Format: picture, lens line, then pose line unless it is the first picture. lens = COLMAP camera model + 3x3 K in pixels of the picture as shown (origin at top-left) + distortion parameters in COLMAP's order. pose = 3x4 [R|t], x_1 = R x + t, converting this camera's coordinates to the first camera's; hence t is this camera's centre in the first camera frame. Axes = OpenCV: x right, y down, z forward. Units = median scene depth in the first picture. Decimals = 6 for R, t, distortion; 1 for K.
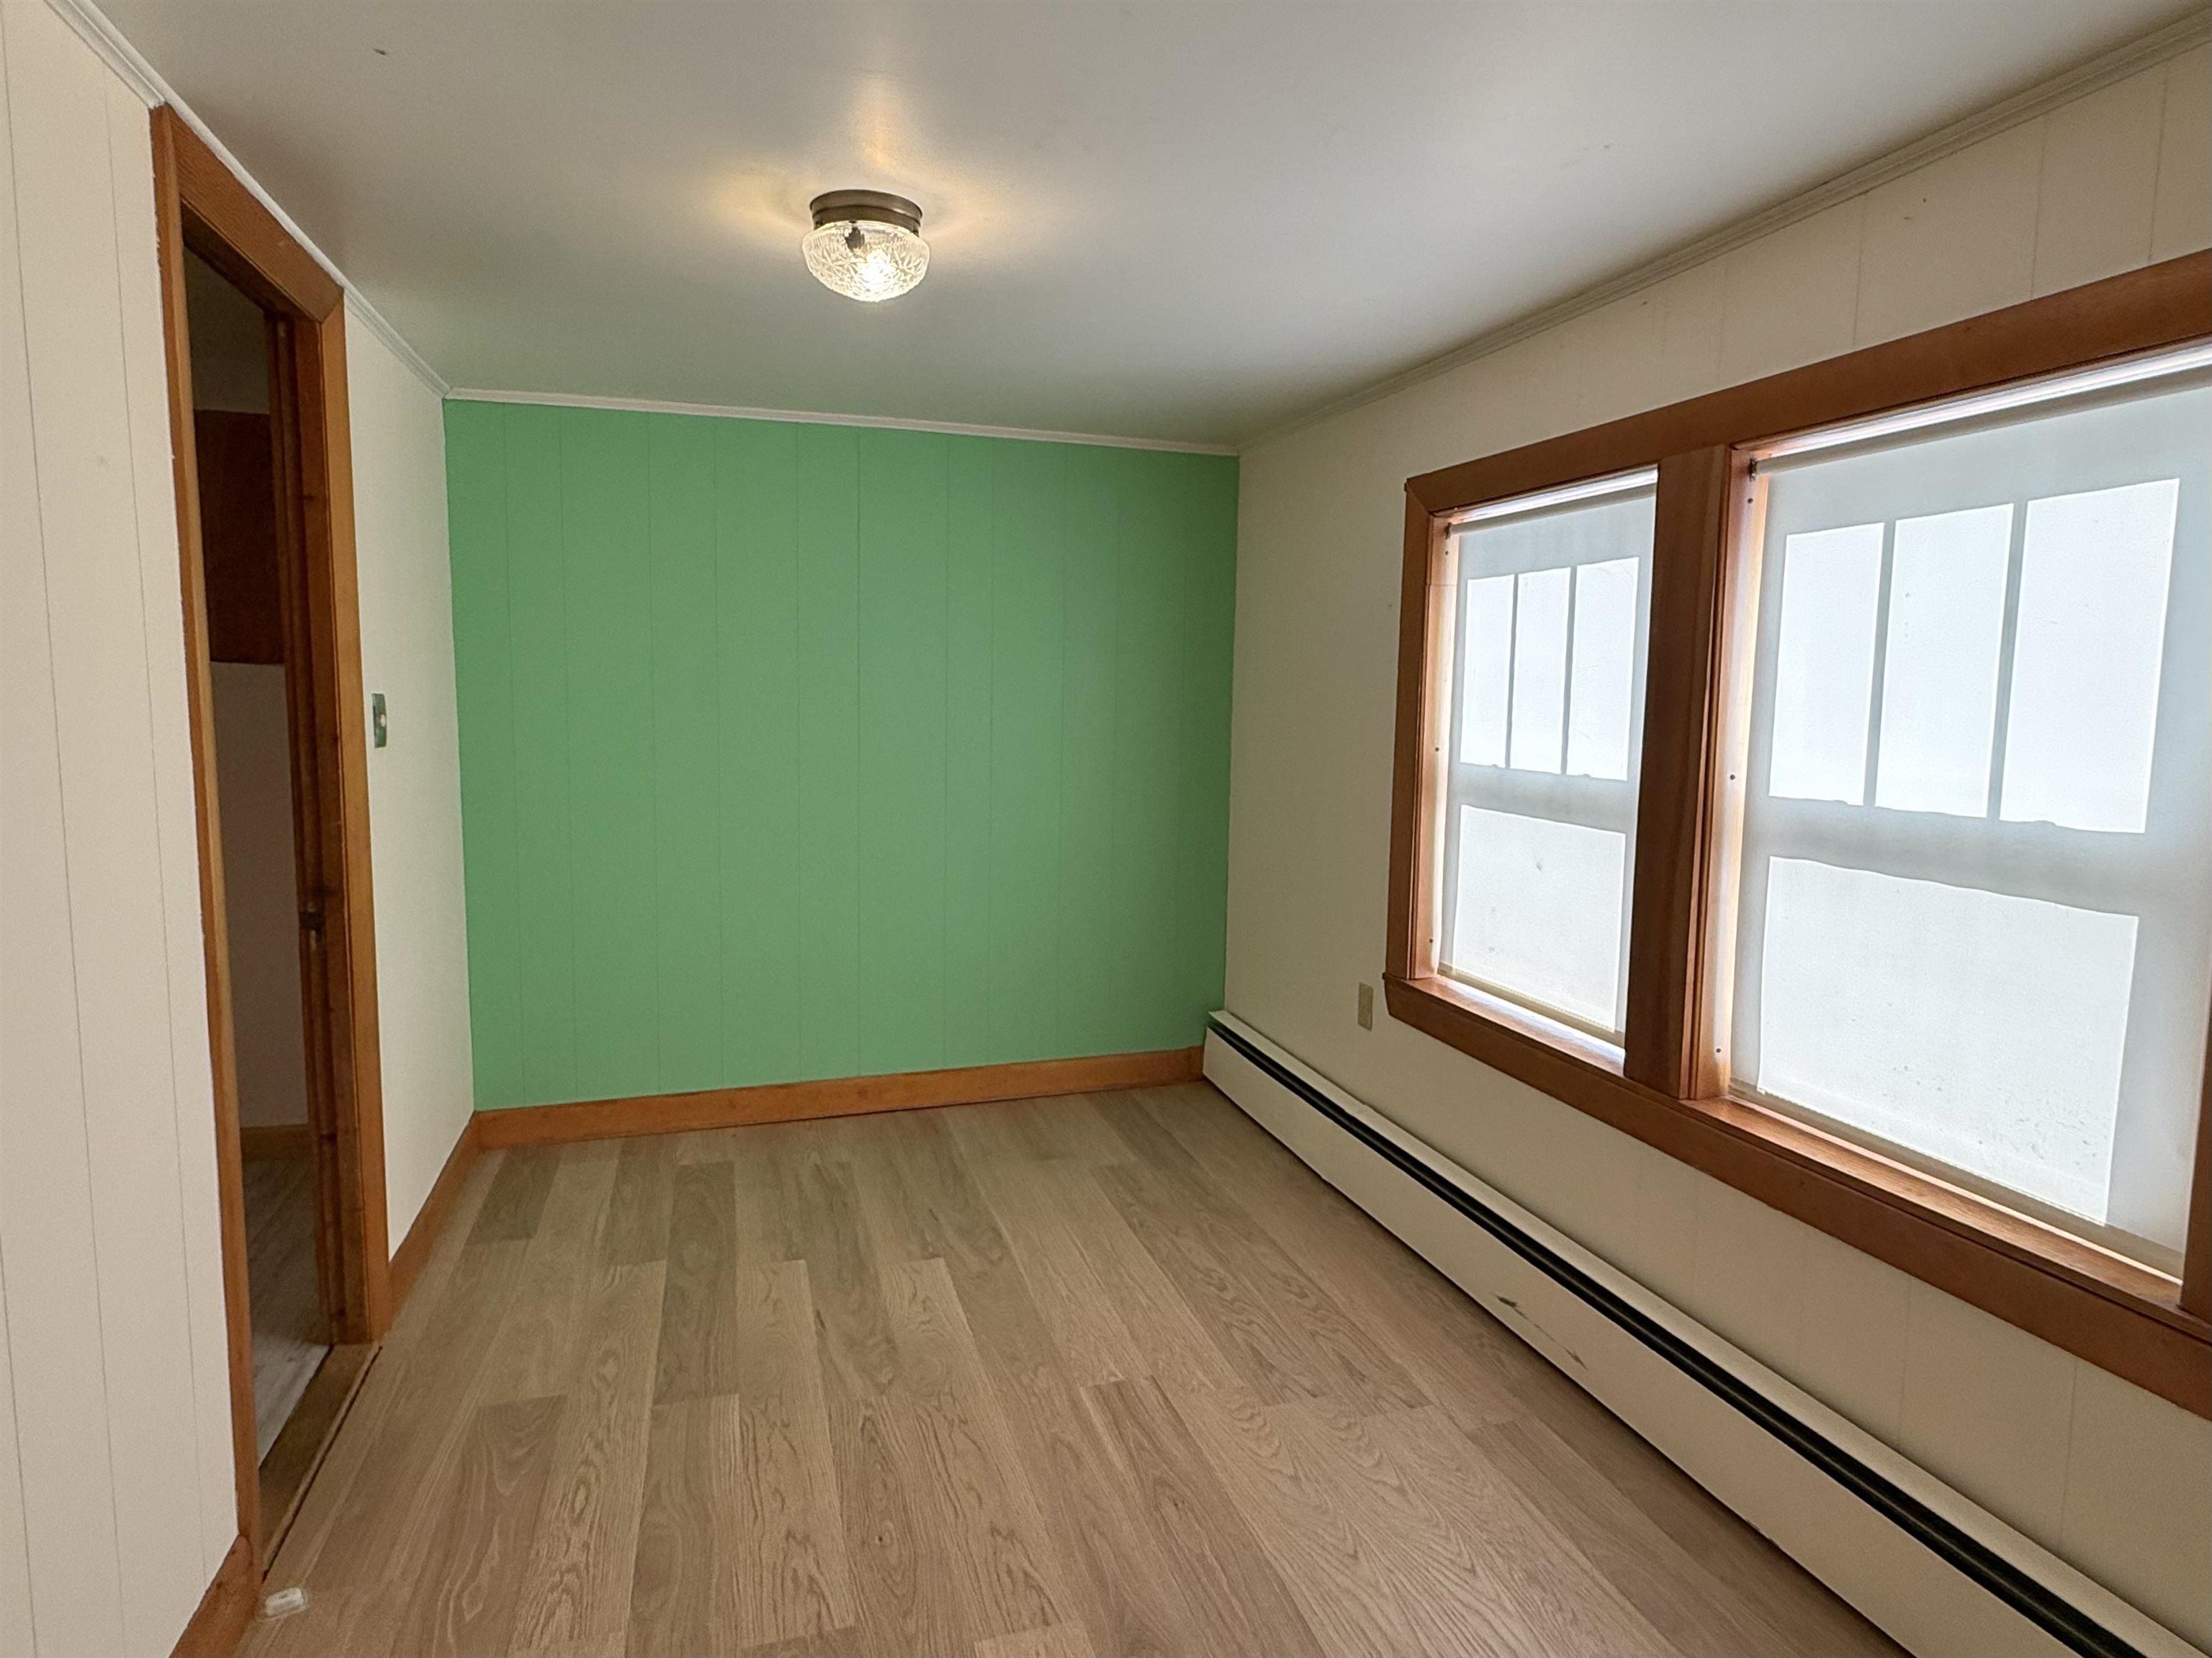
lens RADIAL K [[1270.3, 0, 1102.8], [0, 1270.3, 824.7], [0, 0, 1]] dist [-0.021122, 0.000921]
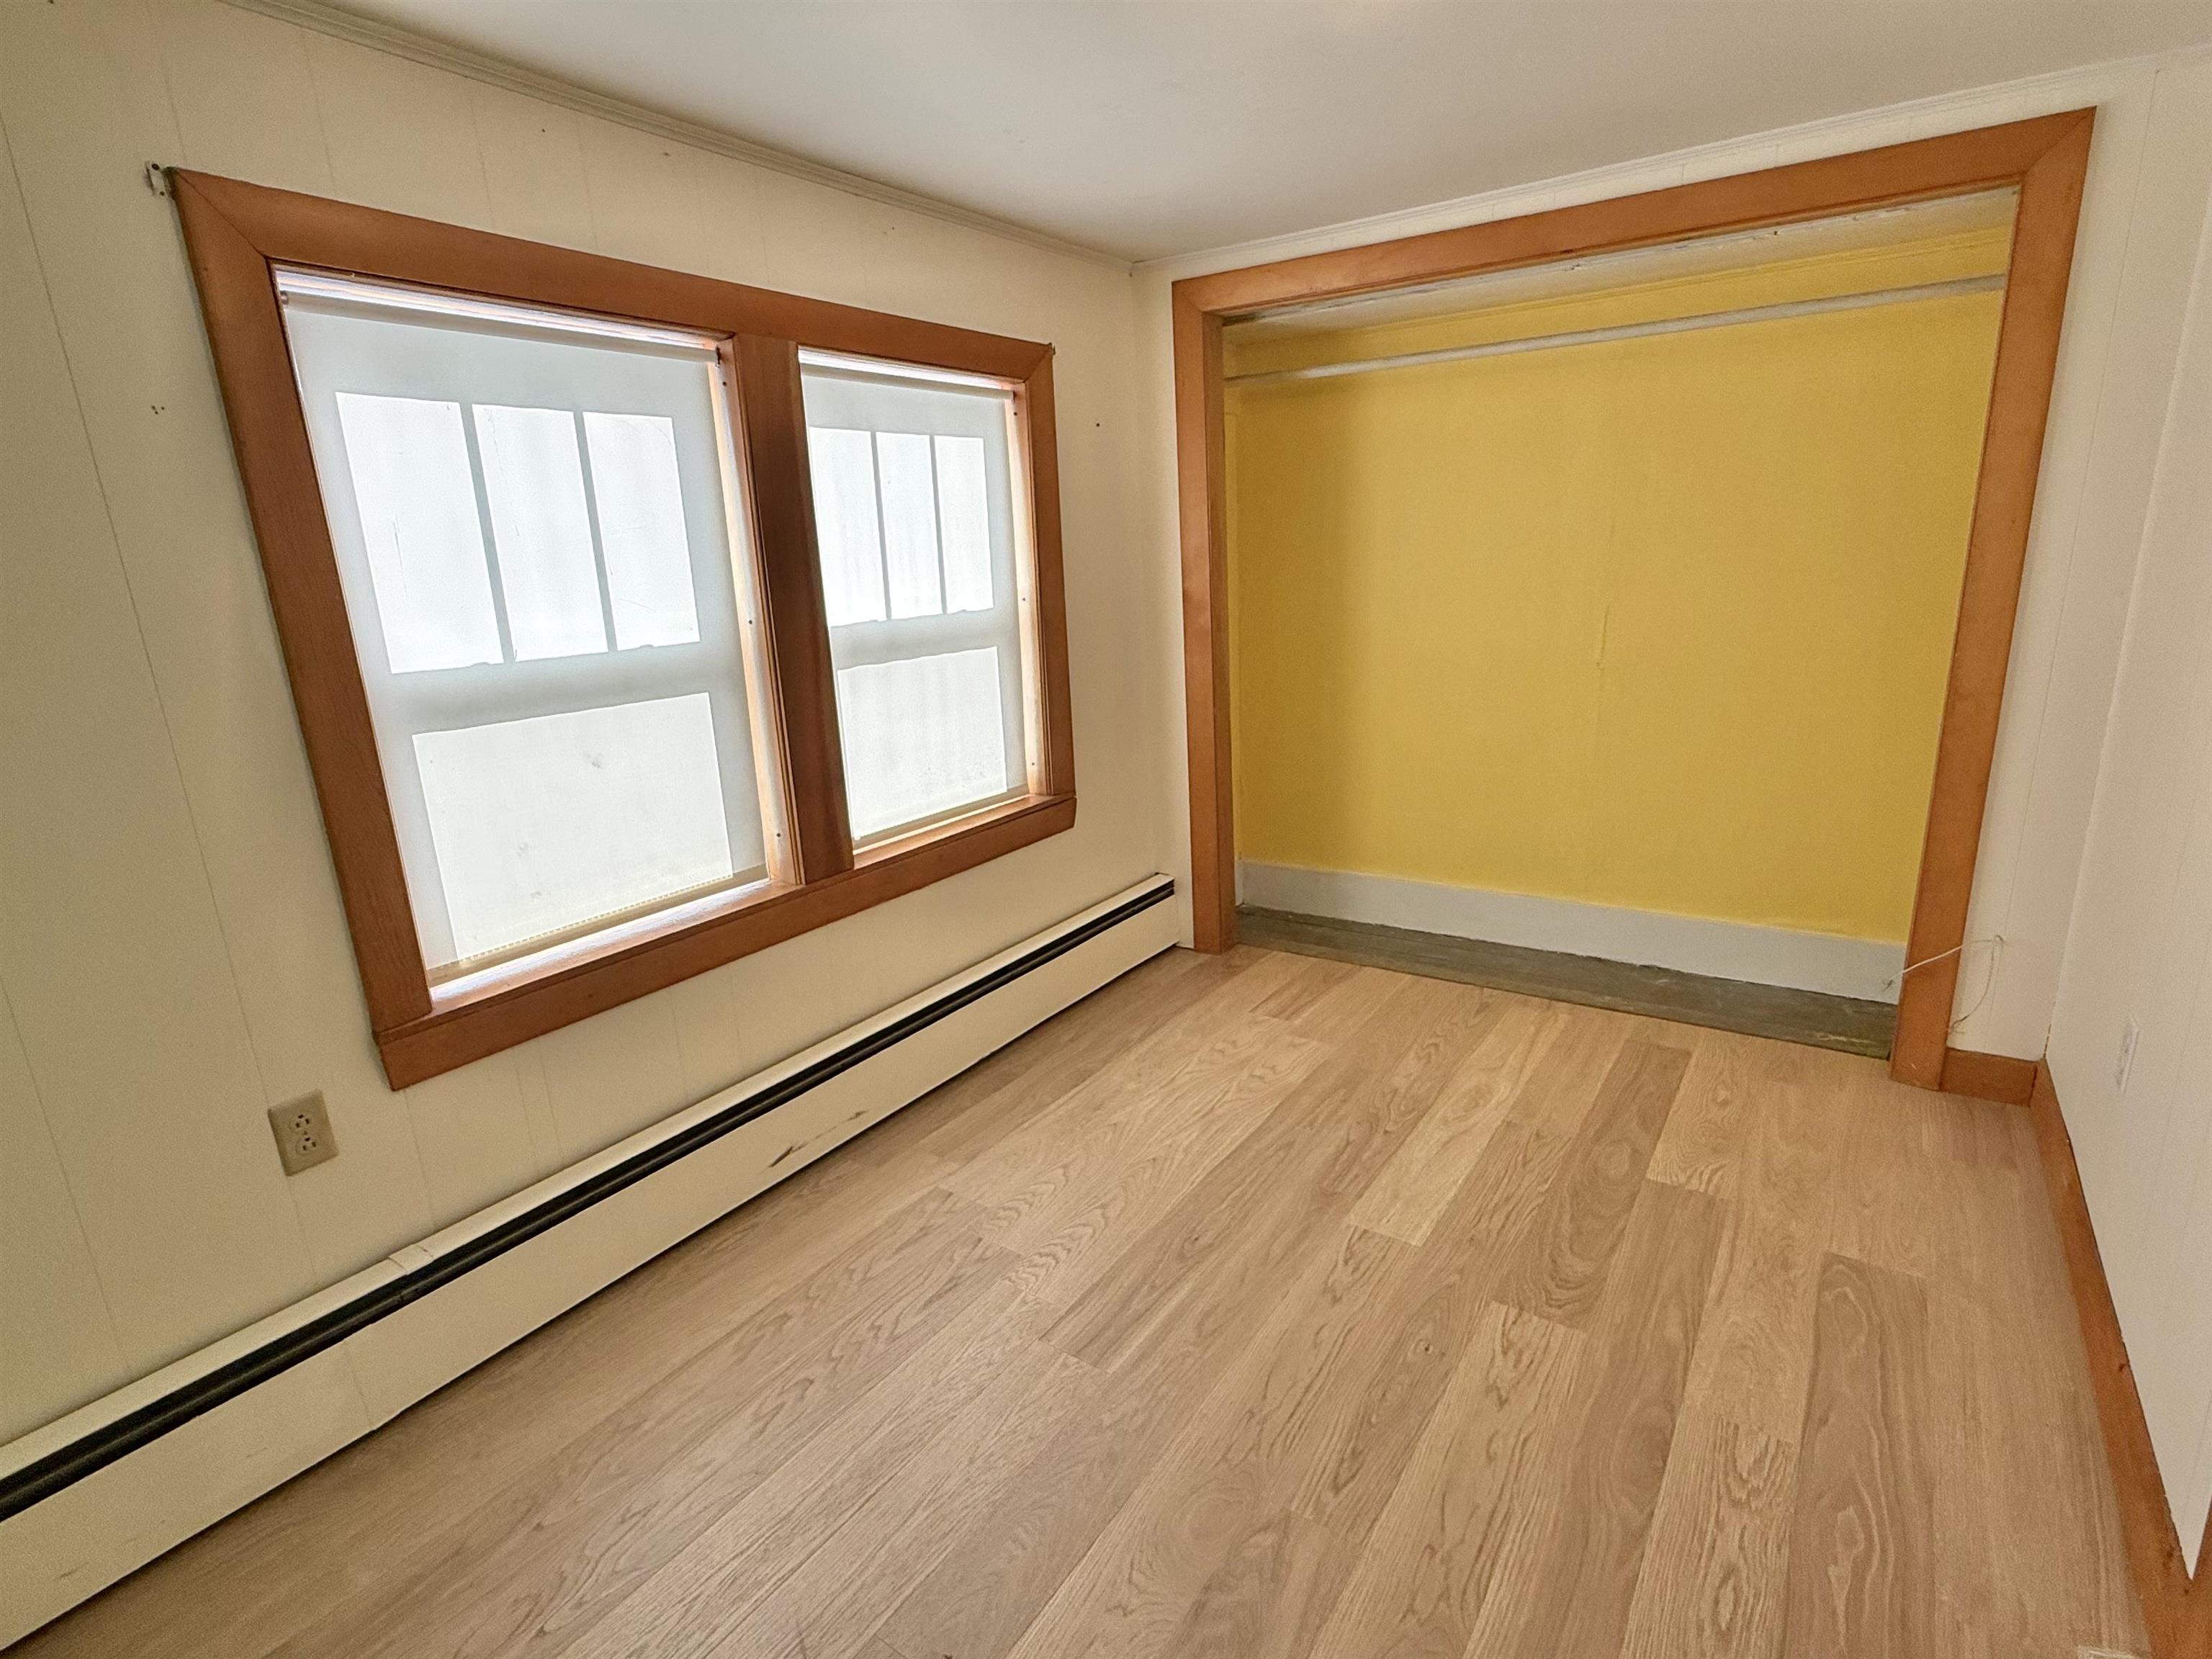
lens RADIAL K [[1096.3, 0, 1106.8], [0, 1096.3, 838.8], [0, 0, 1]] dist [0.014709, -0.000032]
pose [[-0.628921, -0.194375, 0.752779, -0.586120], [0.111033, 0.935863, 0.334413, -0.170759], [-0.769500, 0.293903, -0.567002, 1.511948]]
